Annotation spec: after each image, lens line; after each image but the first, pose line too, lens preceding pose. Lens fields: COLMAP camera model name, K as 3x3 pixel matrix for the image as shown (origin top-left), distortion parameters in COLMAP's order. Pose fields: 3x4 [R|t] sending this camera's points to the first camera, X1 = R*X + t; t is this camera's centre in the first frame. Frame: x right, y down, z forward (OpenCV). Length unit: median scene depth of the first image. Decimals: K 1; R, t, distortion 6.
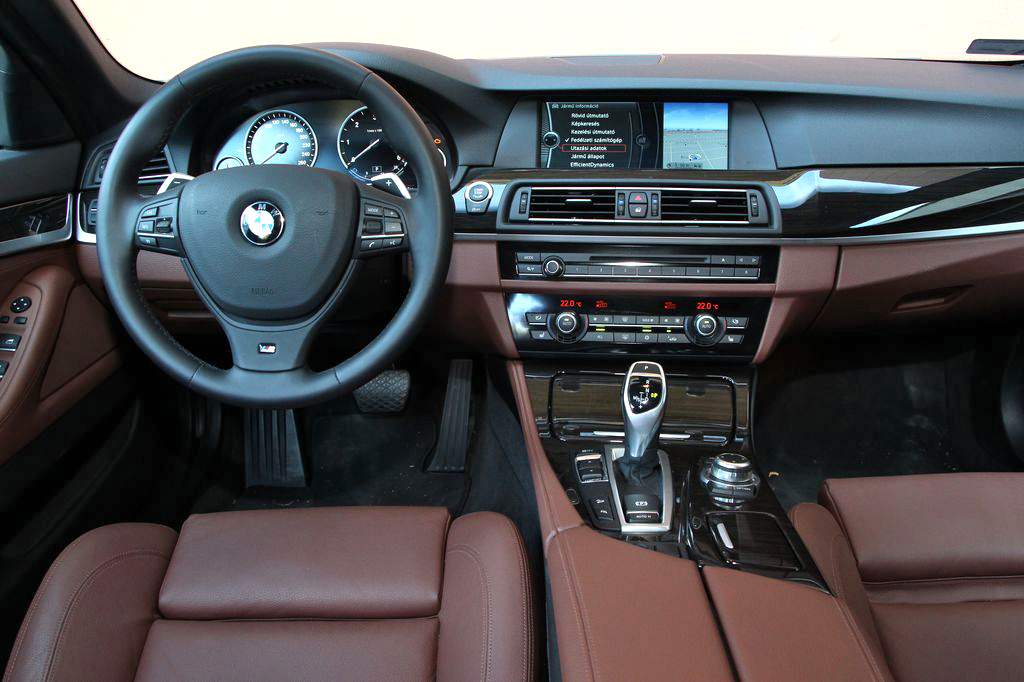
lens RADIAL K [[849.7, 0, 516.5], [0, 849.7, 343.6], [0, 0, 1]] dist [-0.180074, 0.149001]
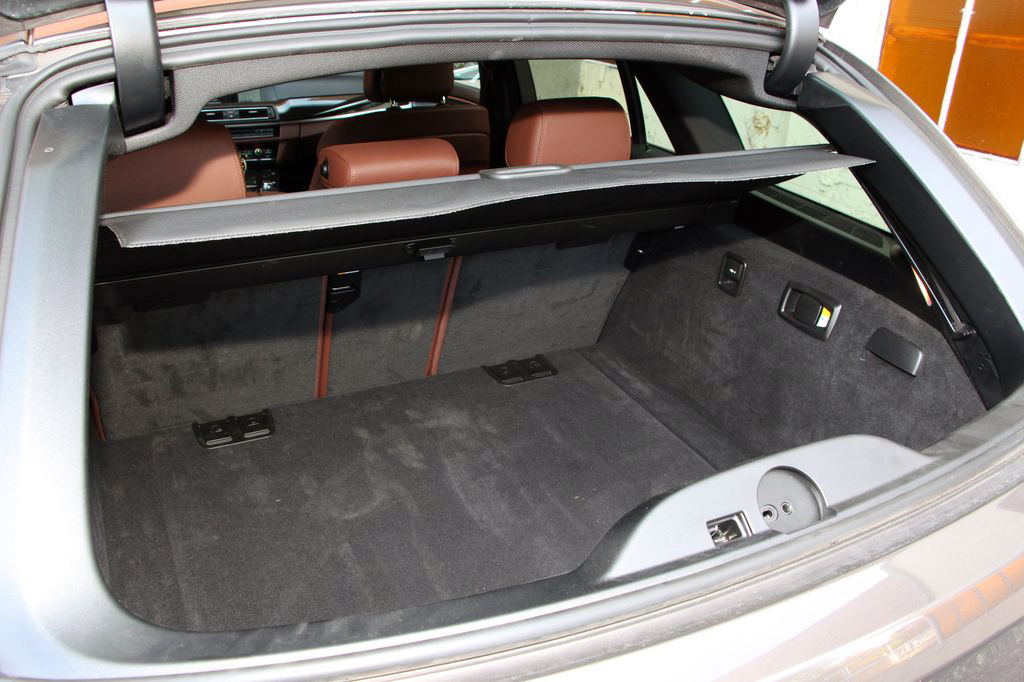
lens RADIAL K [[849.7, 0, 514.7], [0, 849.7, 333.7], [0, 0, 1]] dist [-0.180074, 0.149001]
pose [[0.893499, -0.138061, 0.427315, -0.318613], [0.124617, 0.990424, 0.059426, 0.560759], [-0.431427, 0.000154, 0.902148, -2.095656]]
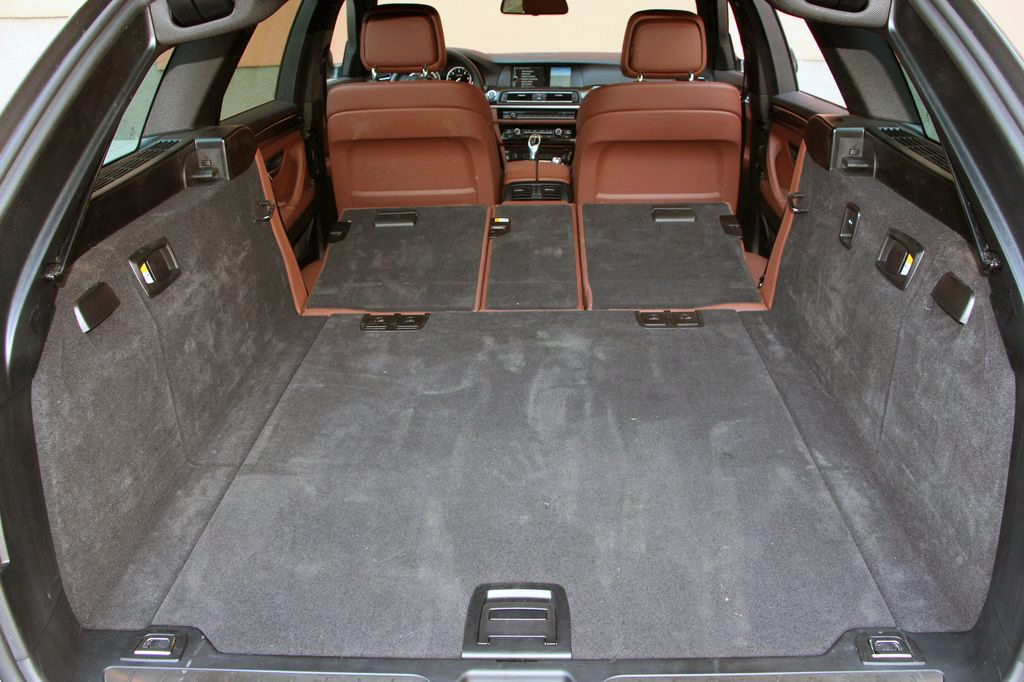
lens RADIAL K [[849.7, 0, 514.7], [0, 849.7, 337.9], [0, 0, 1]] dist [-0.180074, 0.149001]
pose [[0.999188, 0.020397, -0.034747, 0.182035], [-0.020508, 0.999786, -0.002830, 0.798452], [0.034682, 0.003541, 0.999392, -2.306144]]
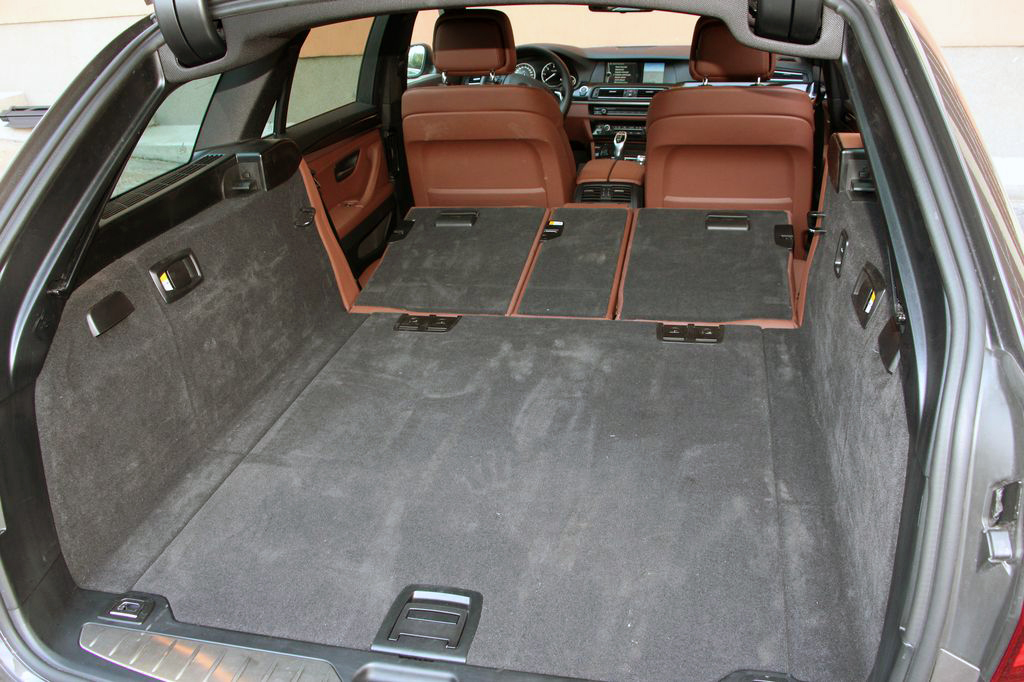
lens RADIAL K [[849.7, 0, 510.0], [0, 849.7, 339.1], [0, 0, 1]] dist [-0.180074, 0.149001]
pose [[0.973281, 0.069558, -0.218826, 0.471861], [-0.063577, 0.997388, 0.034267, 0.721113], [0.220638, -0.019439, 0.975162, -2.337554]]
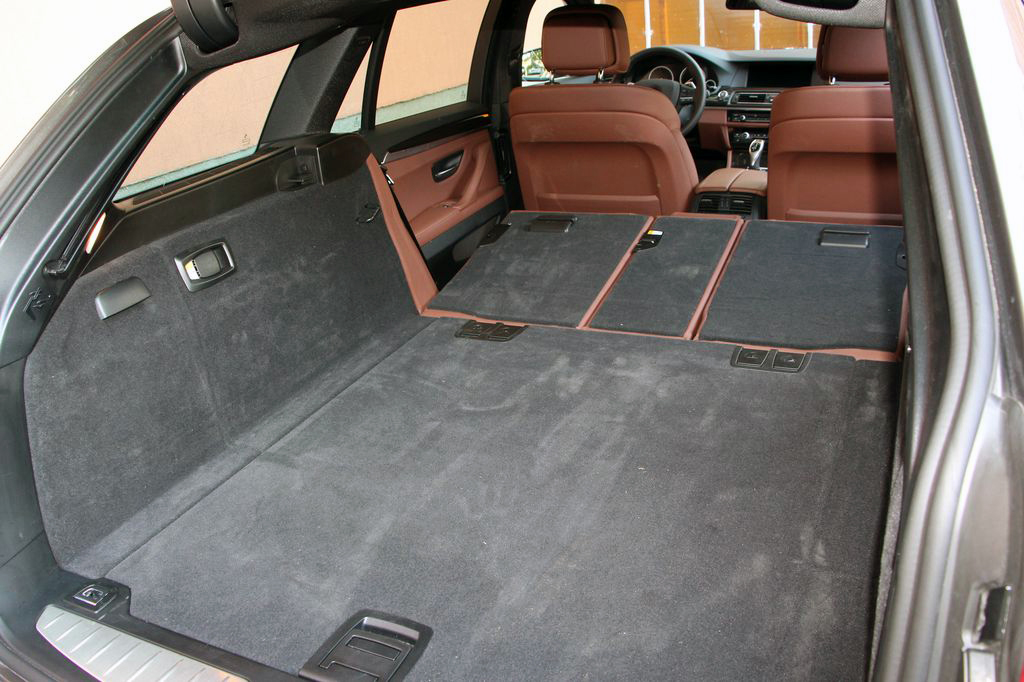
lens RADIAL K [[849.7, 0, 506.2], [0, 849.7, 342.3], [0, 0, 1]] dist [-0.180074, 0.149001]
pose [[0.895418, 0.126356, -0.426921, 0.676873], [-0.120057, 0.991888, 0.041765, 0.707243], [0.428735, 0.013858, 0.903324, -2.126881]]
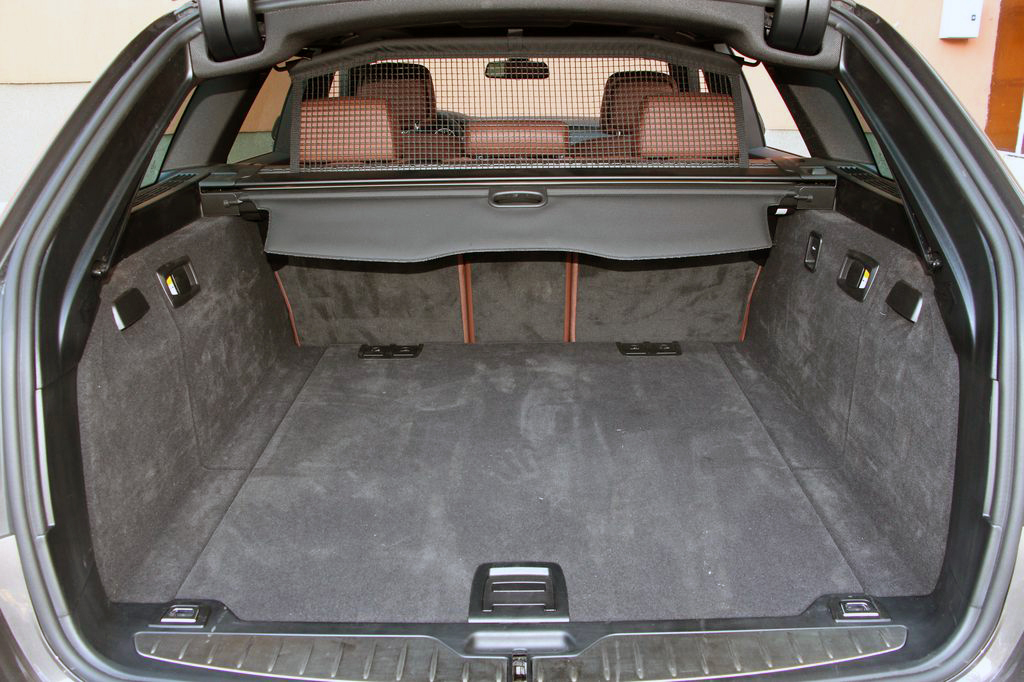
lens RADIAL K [[849.7, 0, 512.7], [0, 849.7, 335.1], [0, 0, 1]] dist [-0.180074, 0.149001]
pose [[0.999763, 0.020377, -0.007700, 0.151694], [-0.021019, 0.995218, -0.095388, 0.906372], [0.005720, 0.095527, 0.995410, -2.418653]]
